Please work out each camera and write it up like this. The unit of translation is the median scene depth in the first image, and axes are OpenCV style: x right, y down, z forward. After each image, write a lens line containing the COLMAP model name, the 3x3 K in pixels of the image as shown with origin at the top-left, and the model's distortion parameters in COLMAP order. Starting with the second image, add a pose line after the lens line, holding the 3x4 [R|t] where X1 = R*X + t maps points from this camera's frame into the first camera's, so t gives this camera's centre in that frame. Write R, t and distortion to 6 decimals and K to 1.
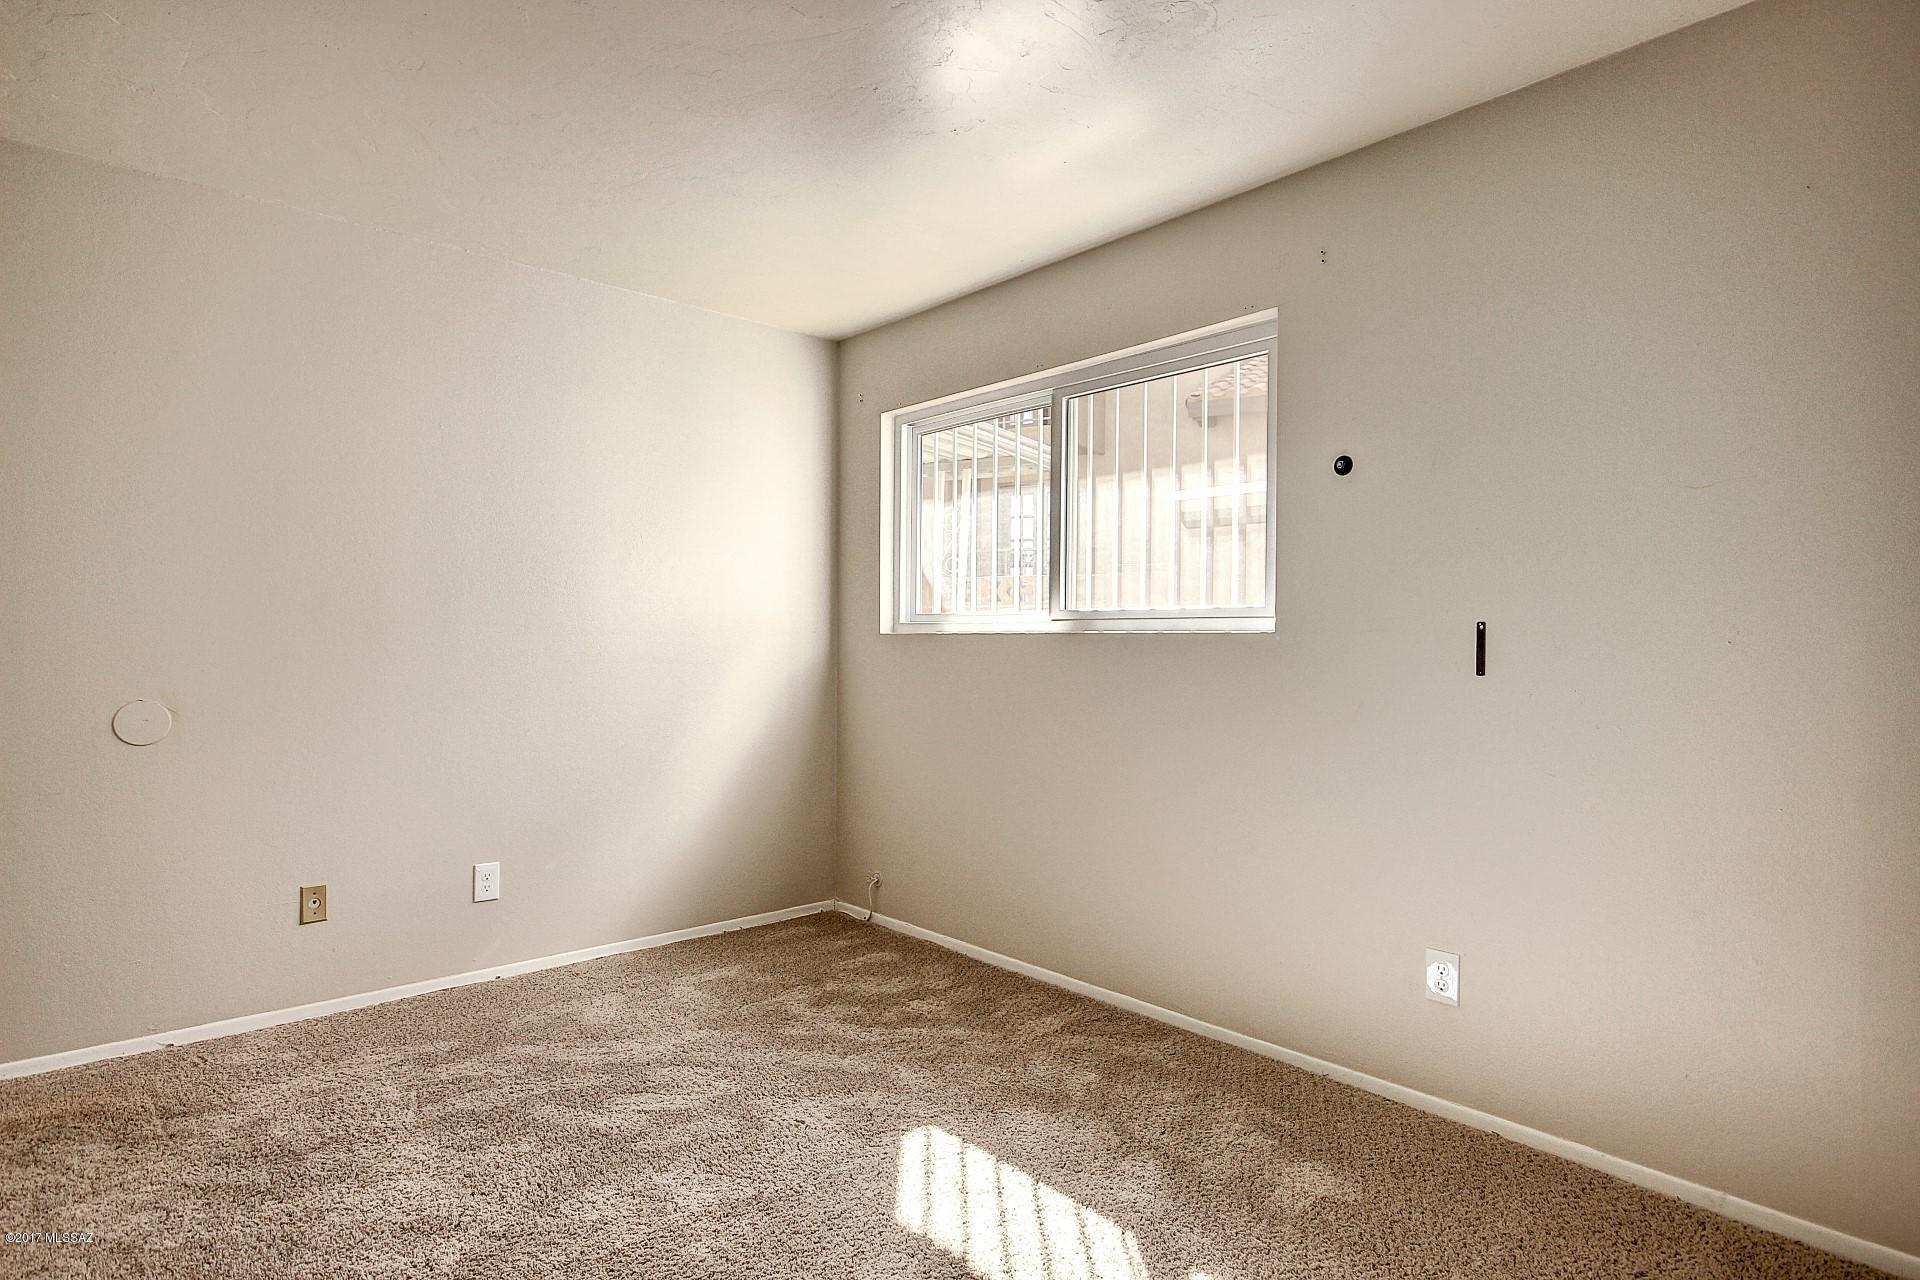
lens RADIAL K [[1065.3, 0, 957.3], [0, 1065.3, 638.7], [0, 0, 1]] dist [0.015691, 0.004978]
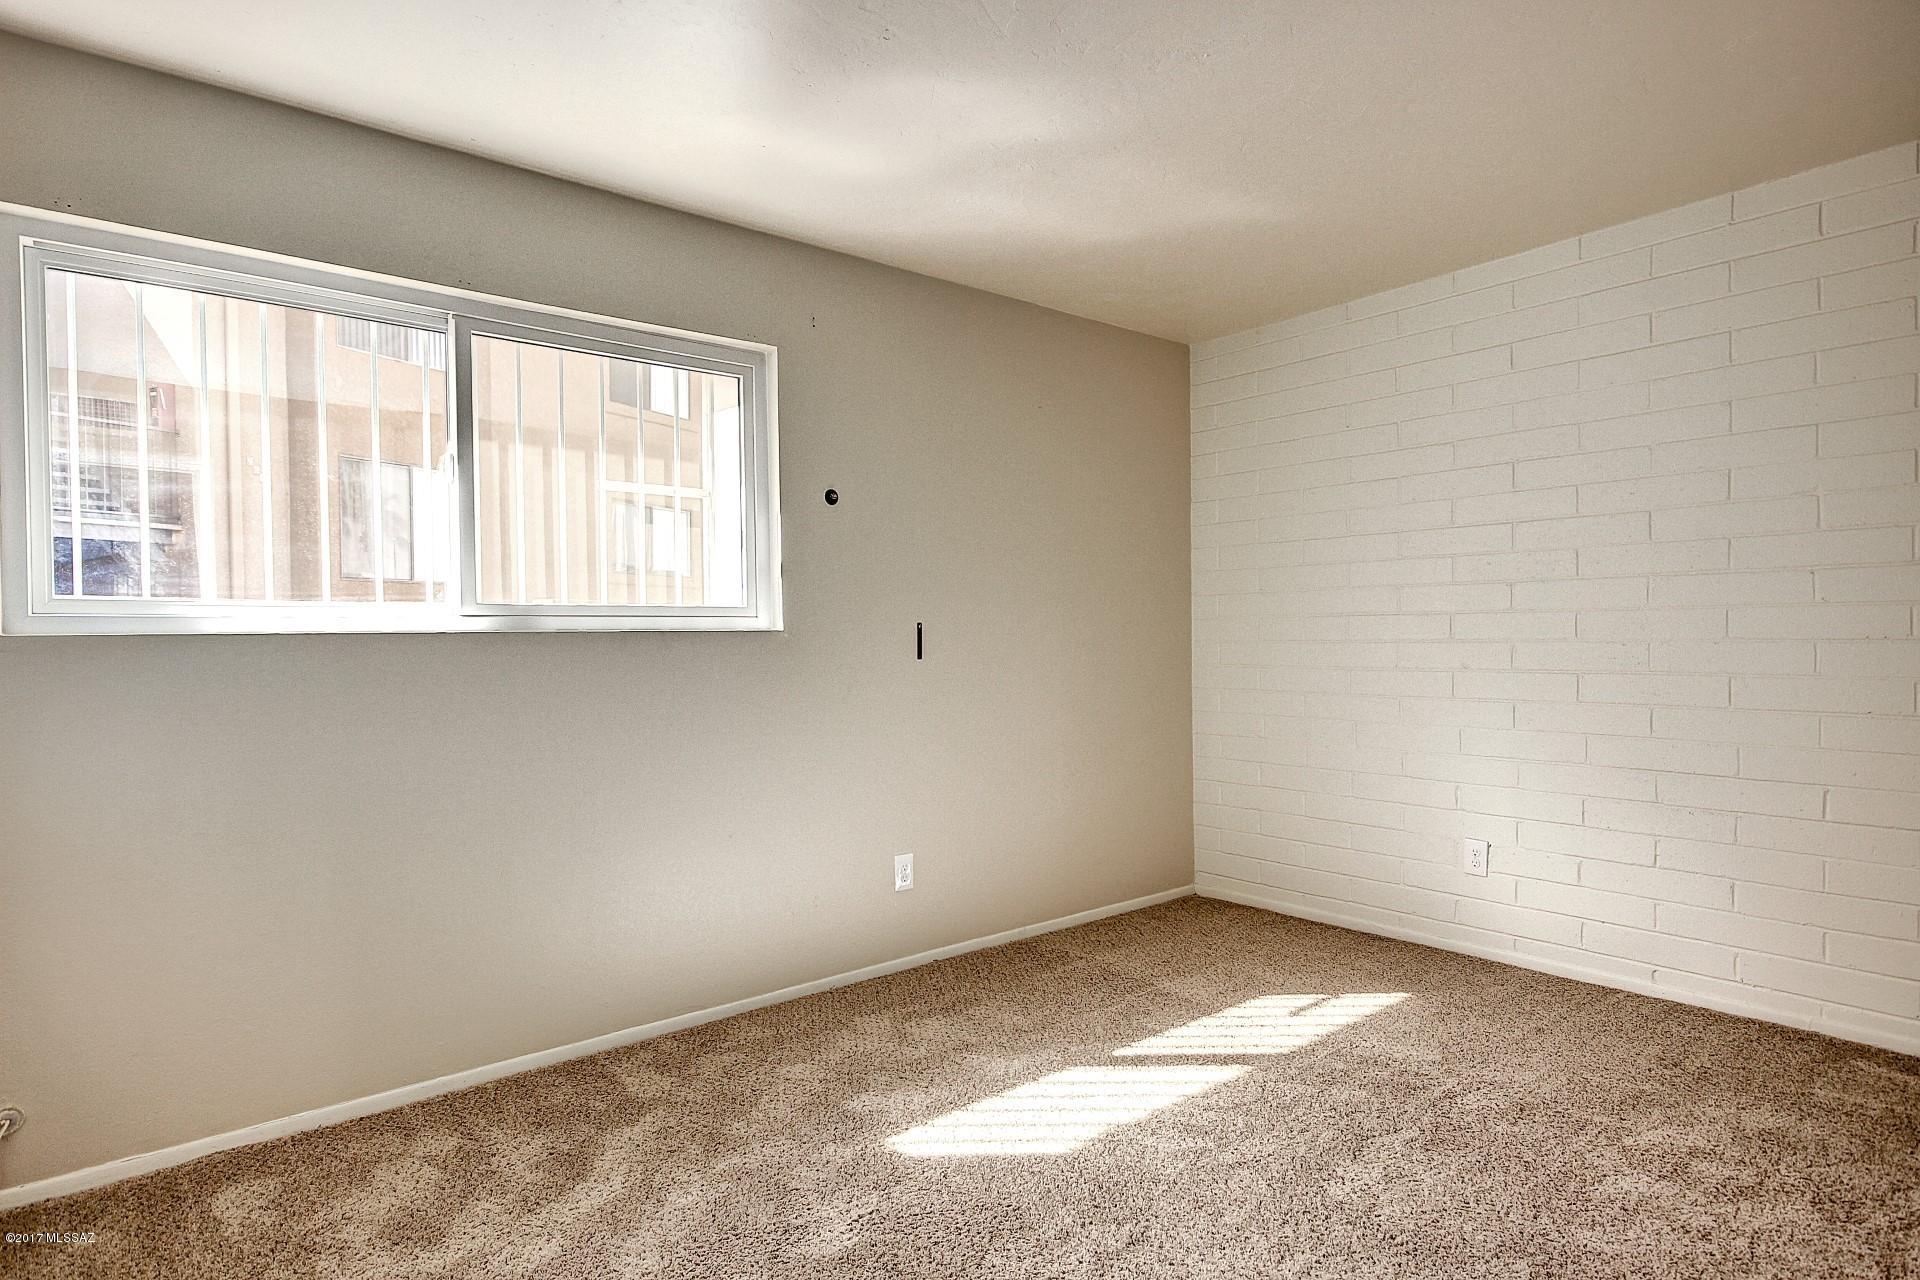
lens RADIAL K [[1065.3, 0, 957.2], [0, 1065.3, 642.7], [0, 0, 1]] dist [0.015691, 0.004978]
pose [[0.017444, -0.002237, 0.999845, -0.742566], [0.016792, 0.999857, 0.001944, 0.007696], [-0.999707, 0.016755, 0.017479, 0.693176]]
